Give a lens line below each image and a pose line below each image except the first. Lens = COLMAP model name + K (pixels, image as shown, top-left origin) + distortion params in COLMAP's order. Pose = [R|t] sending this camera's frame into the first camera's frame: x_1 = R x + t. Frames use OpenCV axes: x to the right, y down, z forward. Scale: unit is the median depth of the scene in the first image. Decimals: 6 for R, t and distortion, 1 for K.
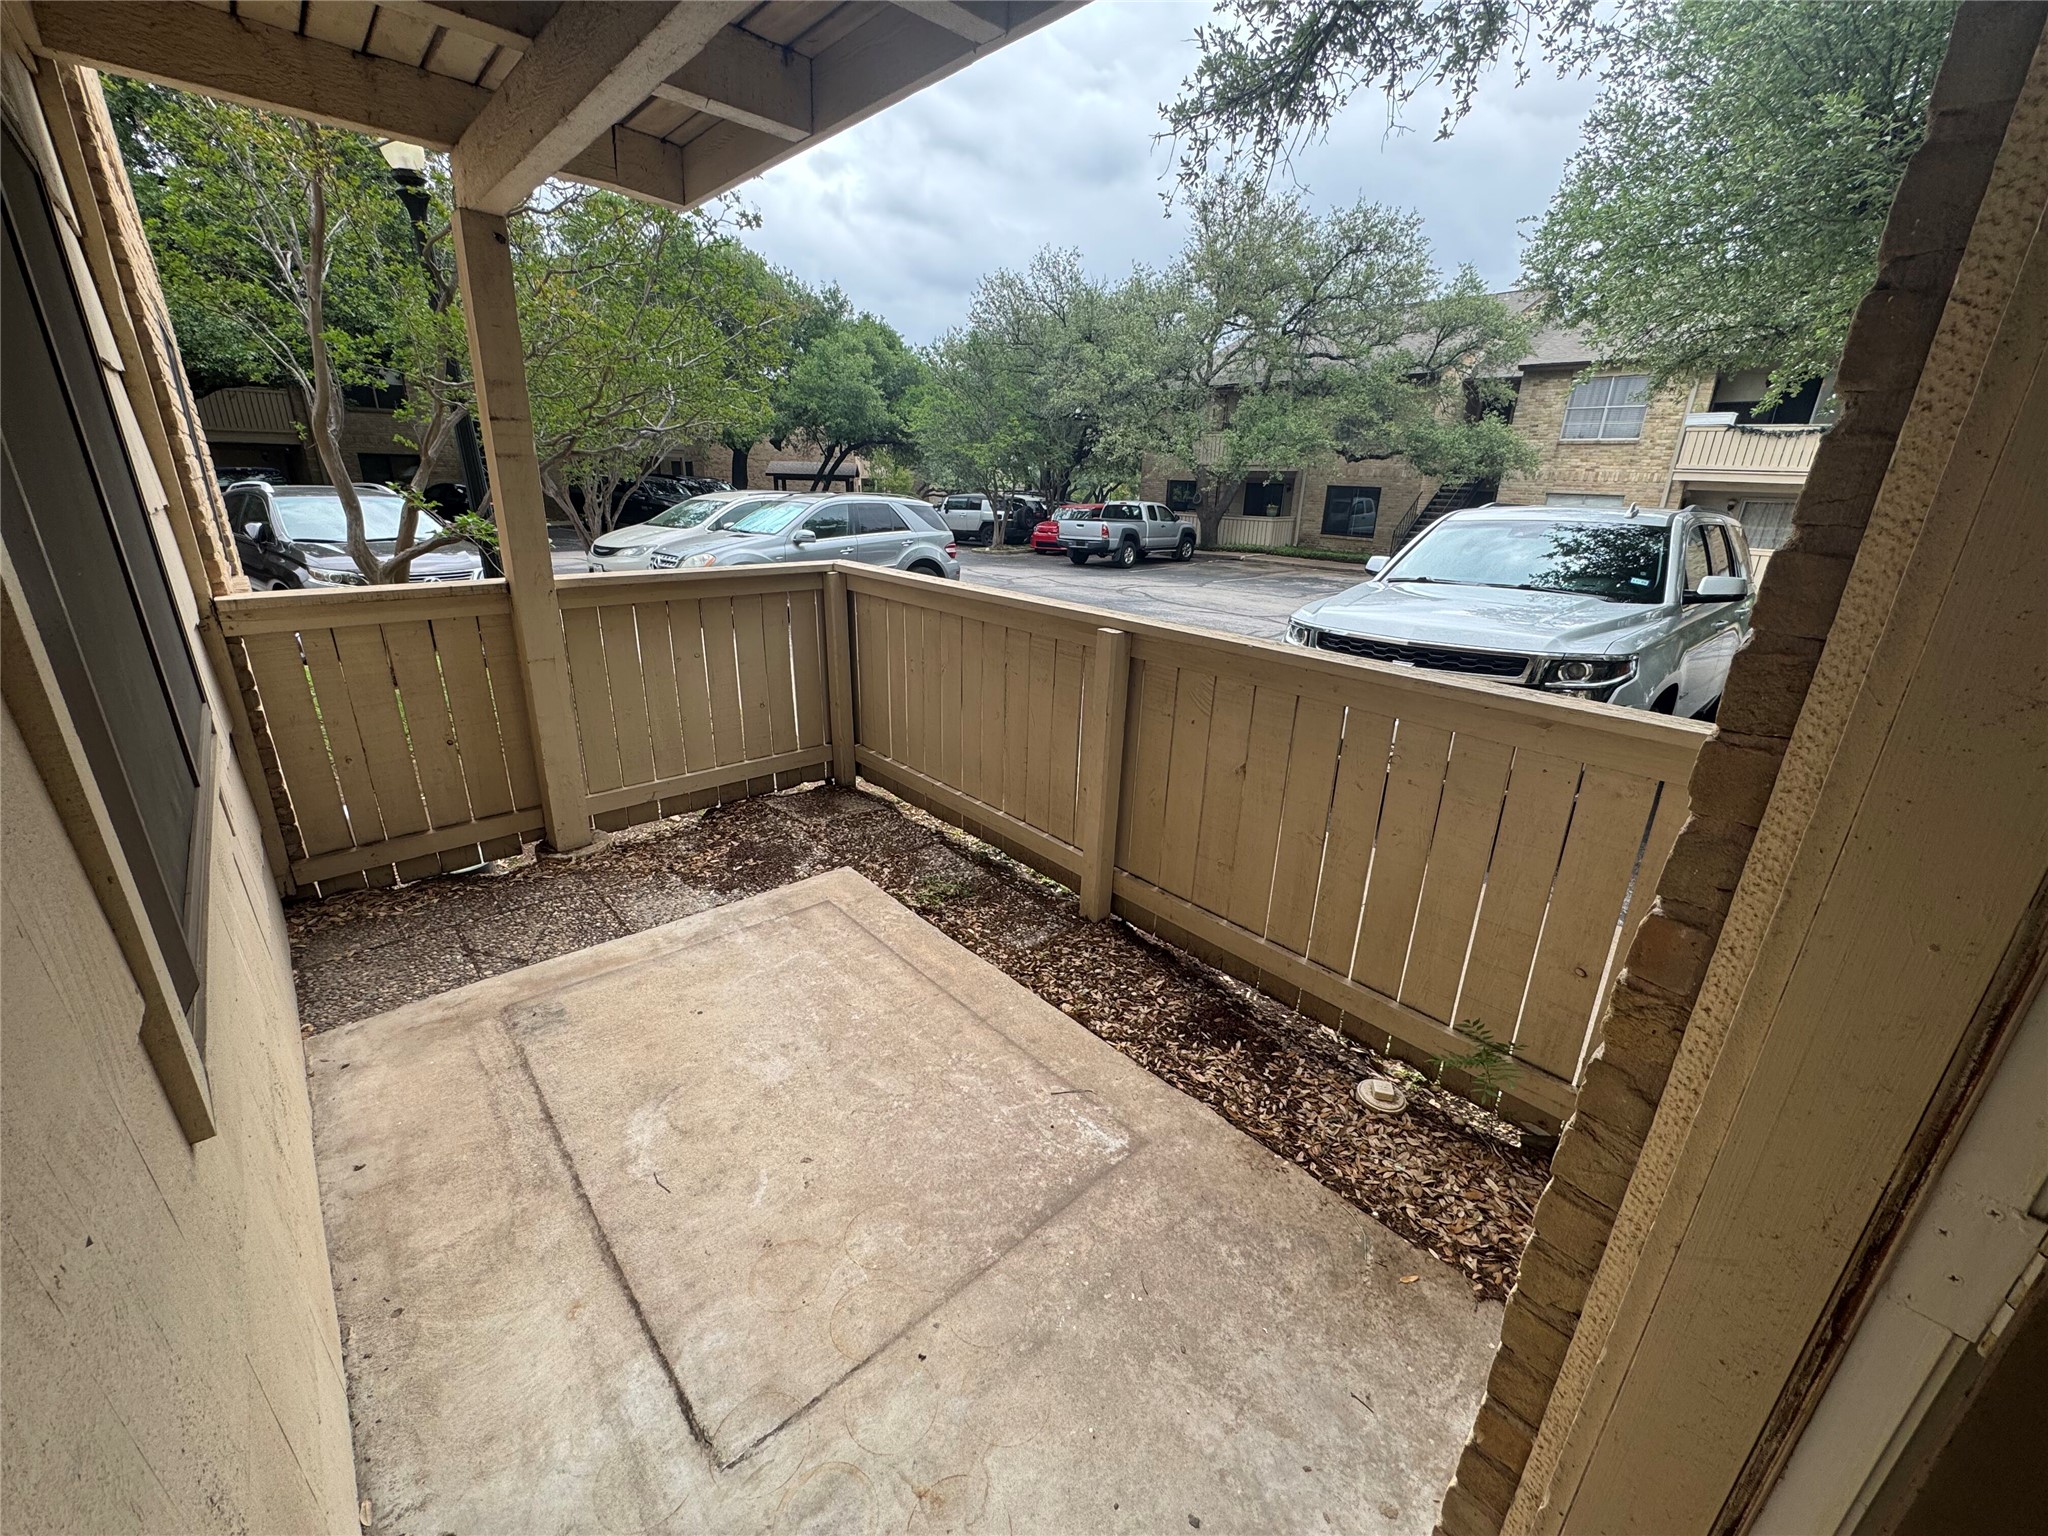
lens RADIAL K [[815.5, 0, 1024.4], [0, 815.5, 769.1], [0, 0, 1]] dist [0.000413, -0.000141]
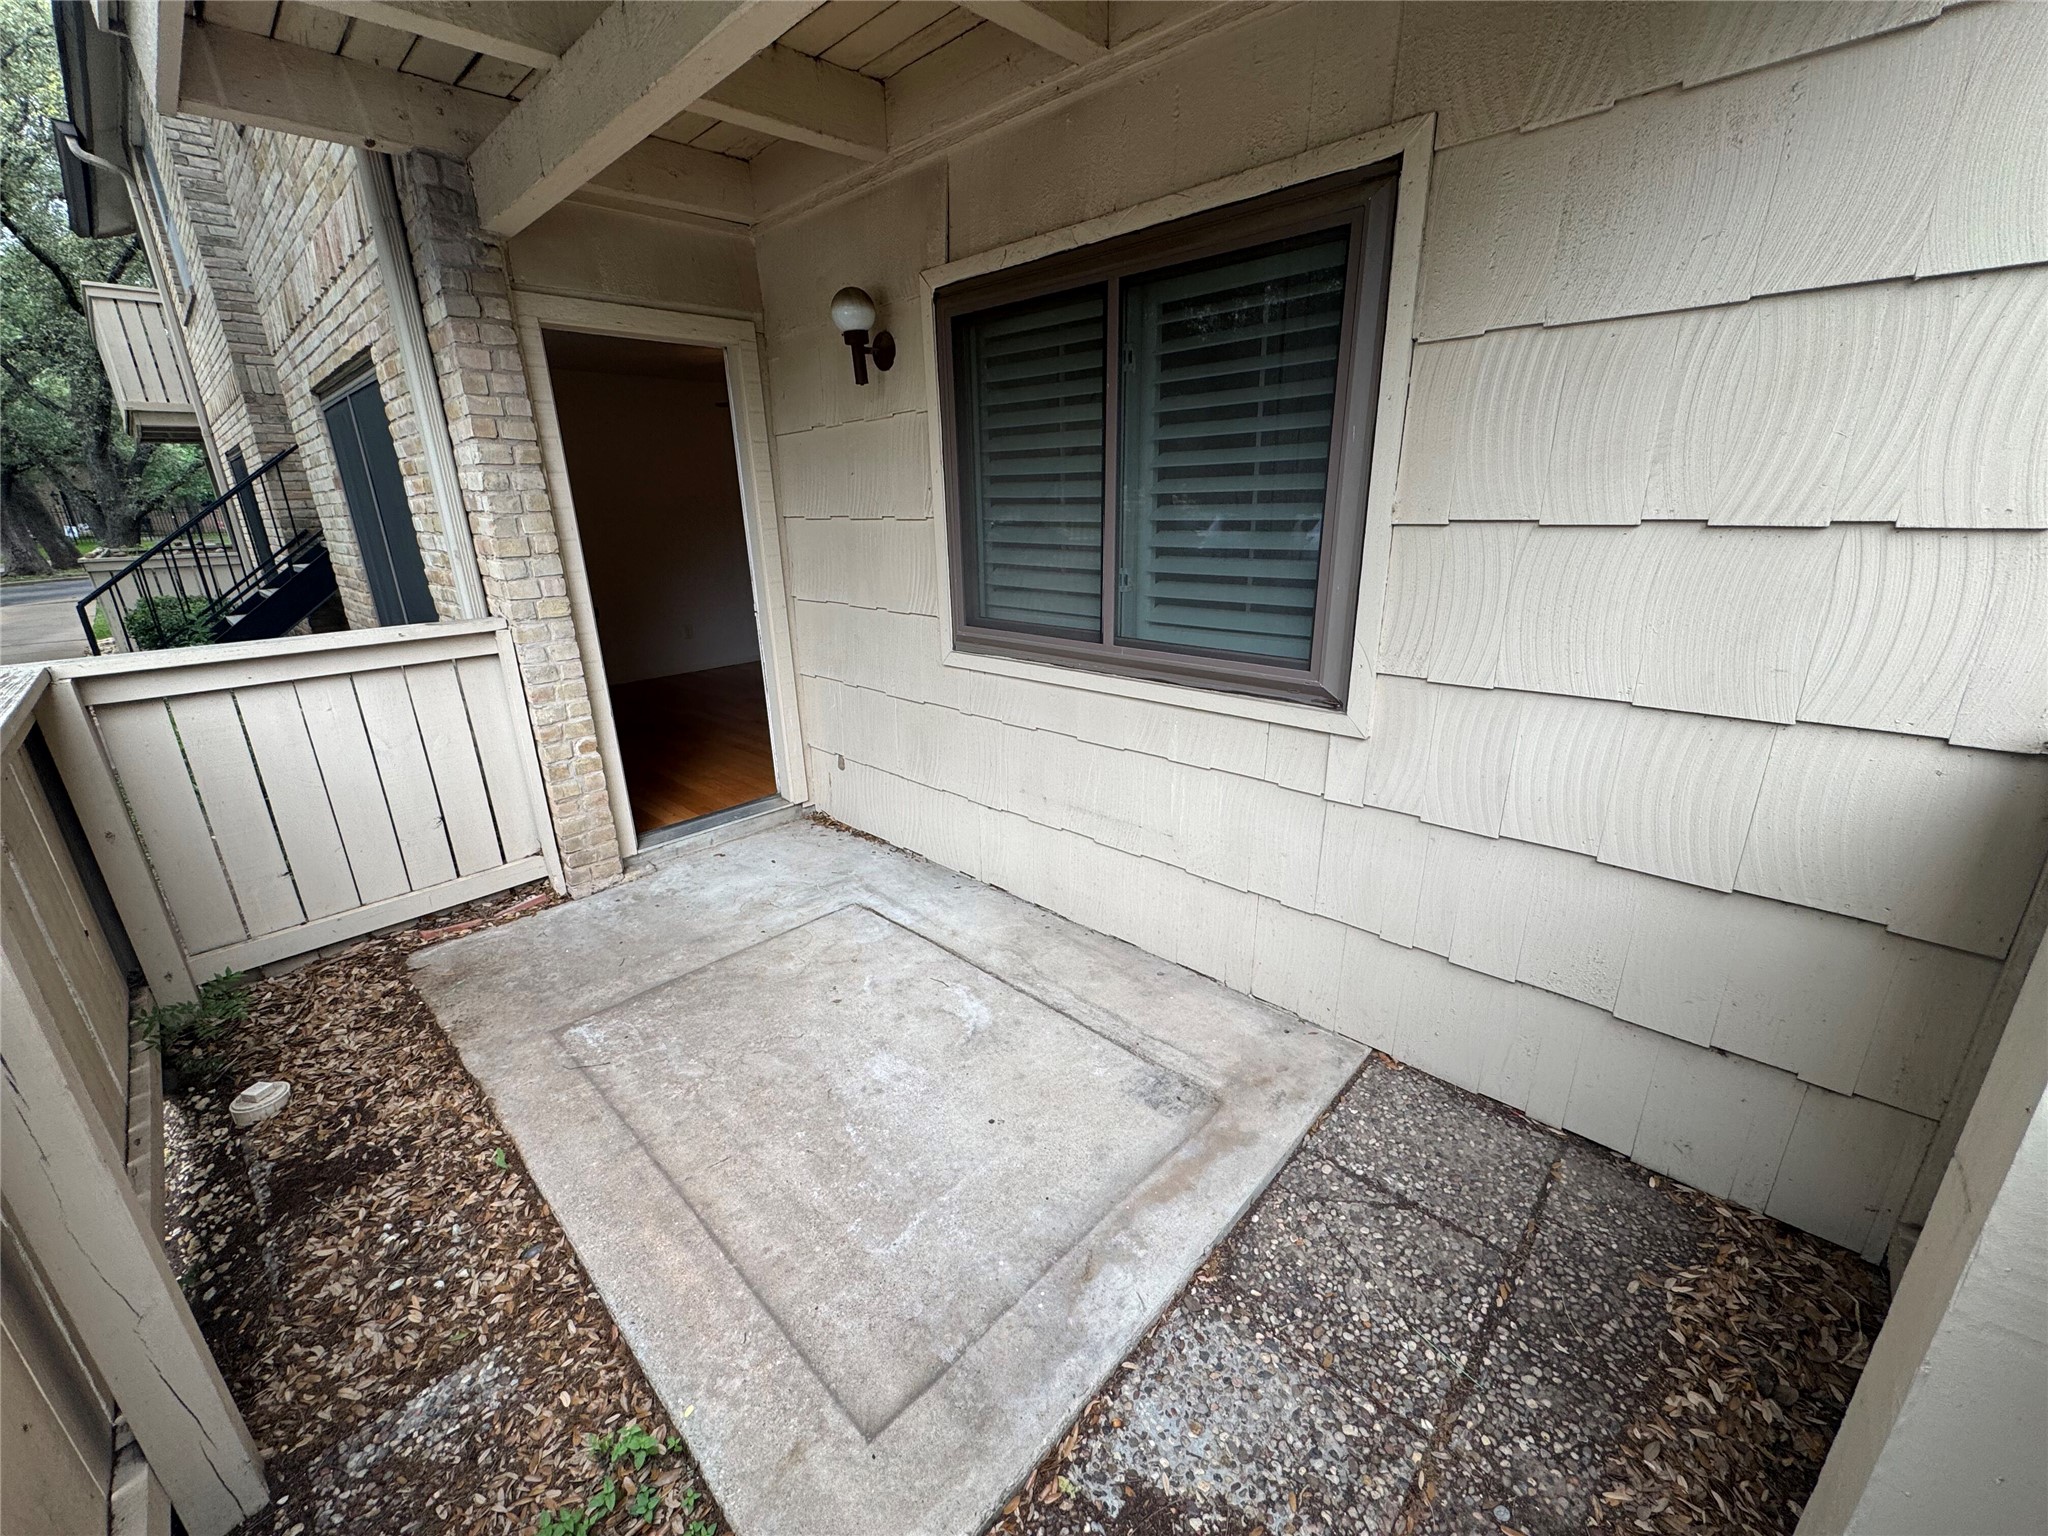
lens RADIAL K [[815.5, 0, 1024.4], [0, 815.5, 769.1], [0, 0, 1]] dist [0.000413, -0.000141]
pose [[-0.997515, 0.017692, -0.068193, -0.440224], [-0.028304, 0.785761, 0.617882, -0.568843], [0.064514, 0.618277, -0.783308, 1.650758]]
